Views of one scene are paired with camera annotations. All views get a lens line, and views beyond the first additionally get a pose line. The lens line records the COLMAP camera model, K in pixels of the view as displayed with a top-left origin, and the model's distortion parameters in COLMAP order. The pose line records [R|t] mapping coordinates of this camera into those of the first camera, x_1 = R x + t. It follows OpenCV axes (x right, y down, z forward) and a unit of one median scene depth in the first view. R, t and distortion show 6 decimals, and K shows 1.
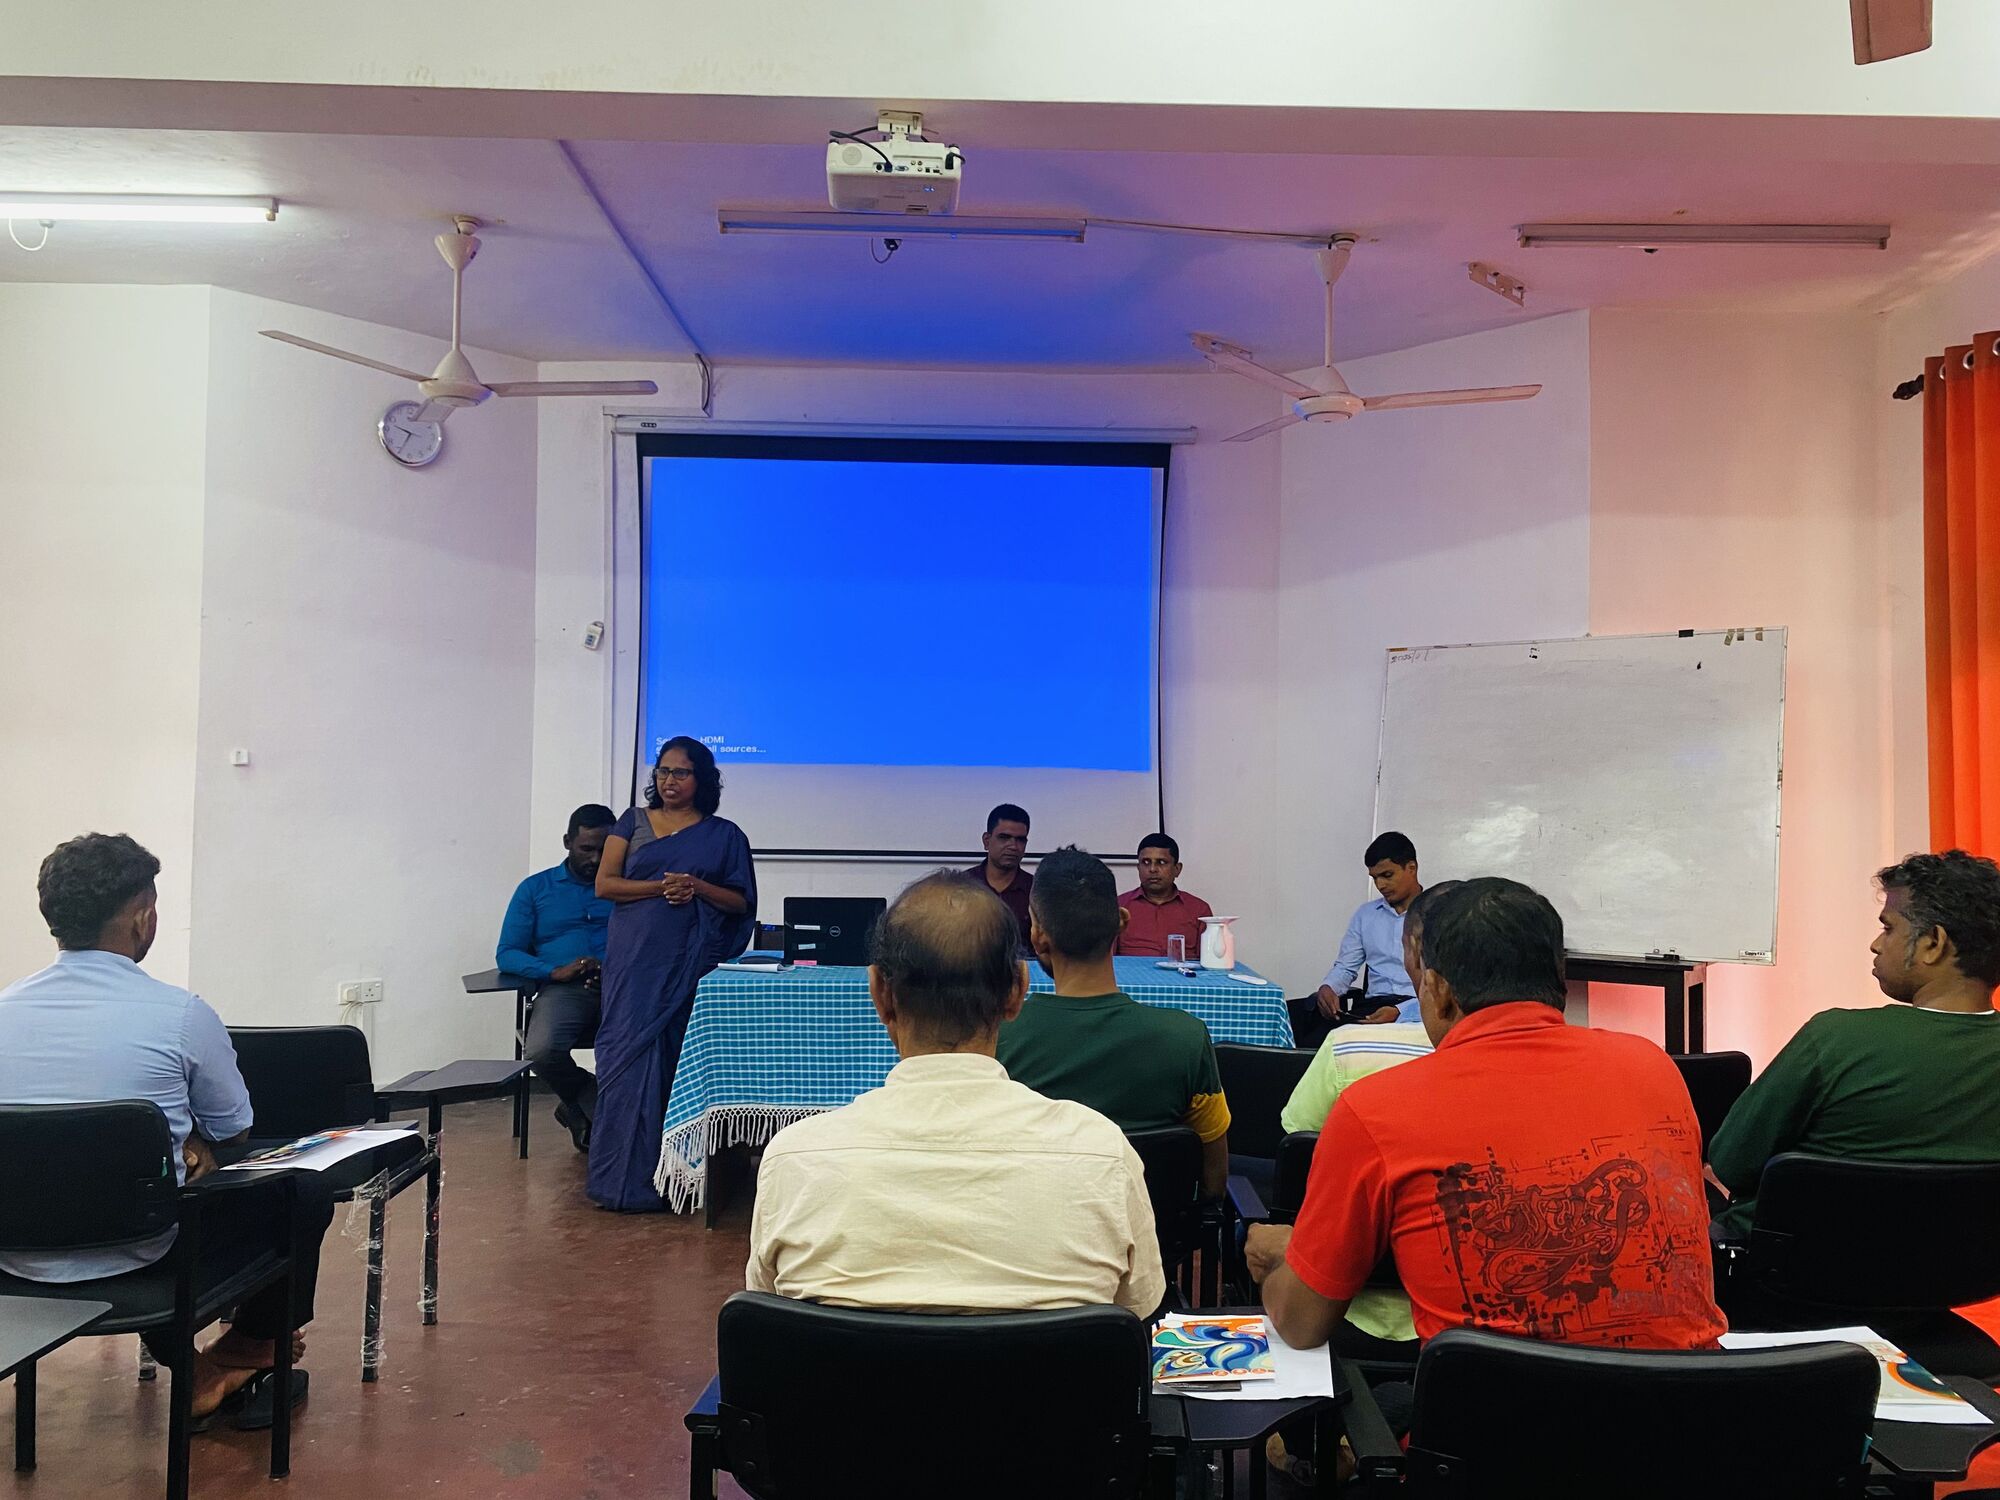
lens RADIAL K [[1523.6, 0, 1005.3], [0, 1523.6, 746.3], [0, 0, 1]] dist [0.054042, -0.084140]
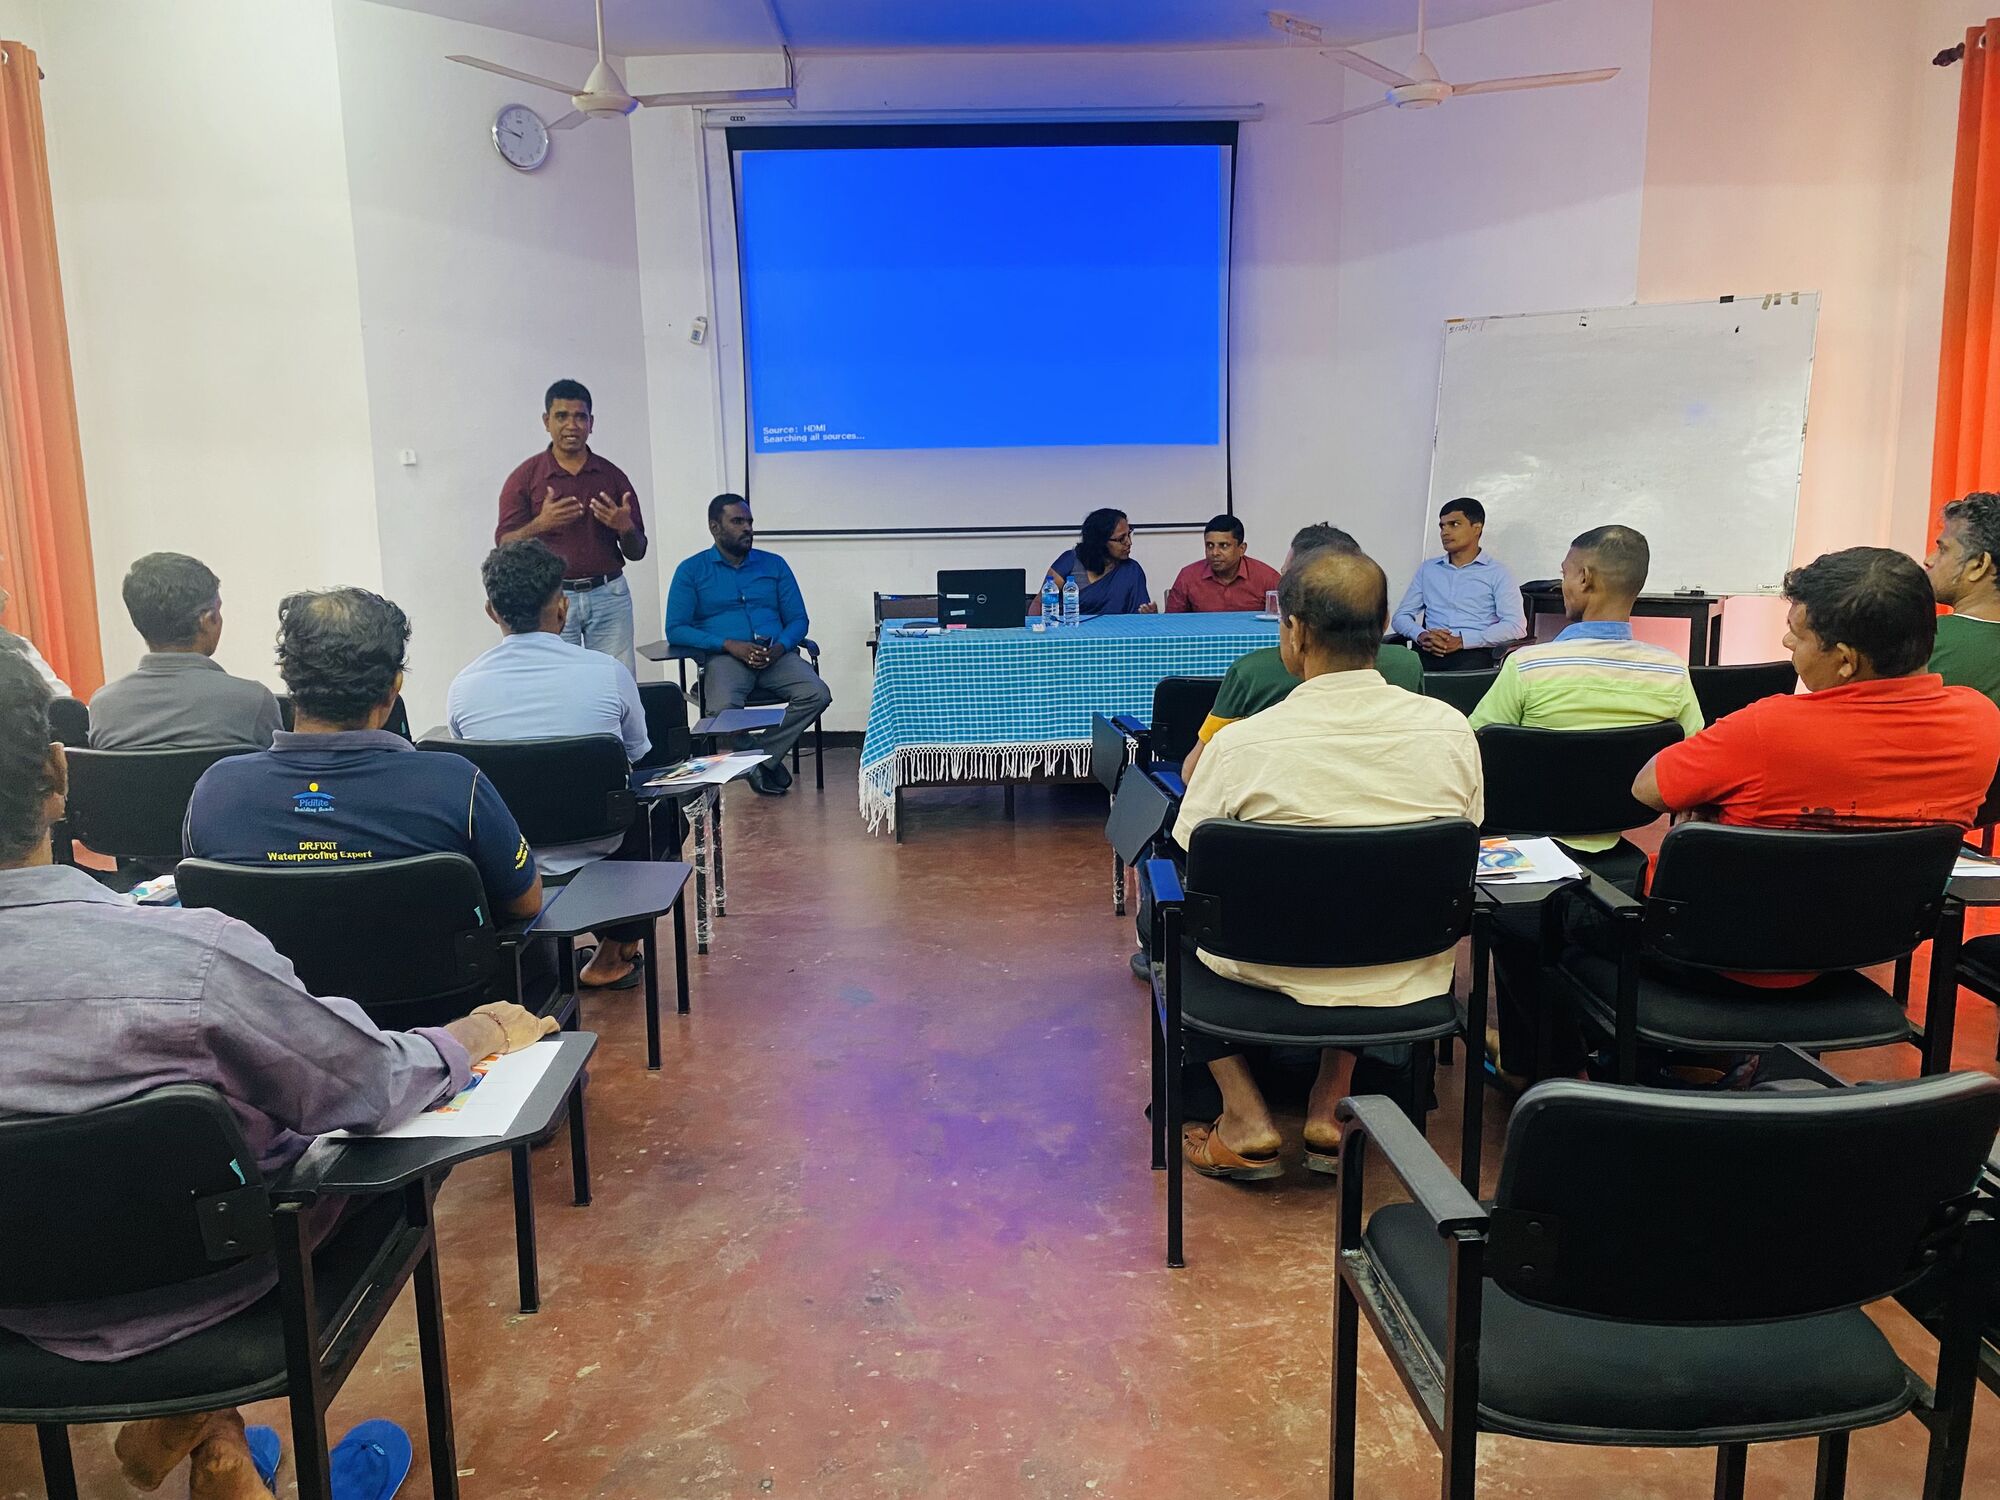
lens RADIAL K [[1524.8, 0, 988.0], [0, 1524.8, 738.4], [0, 0, 1]] dist [0.072656, -0.099323]
pose [[0.999061, -0.037971, 0.020869, -0.143751], [0.032794, 0.977466, 0.208532, -0.016594], [-0.028317, -0.207652, 0.977793, -0.158845]]
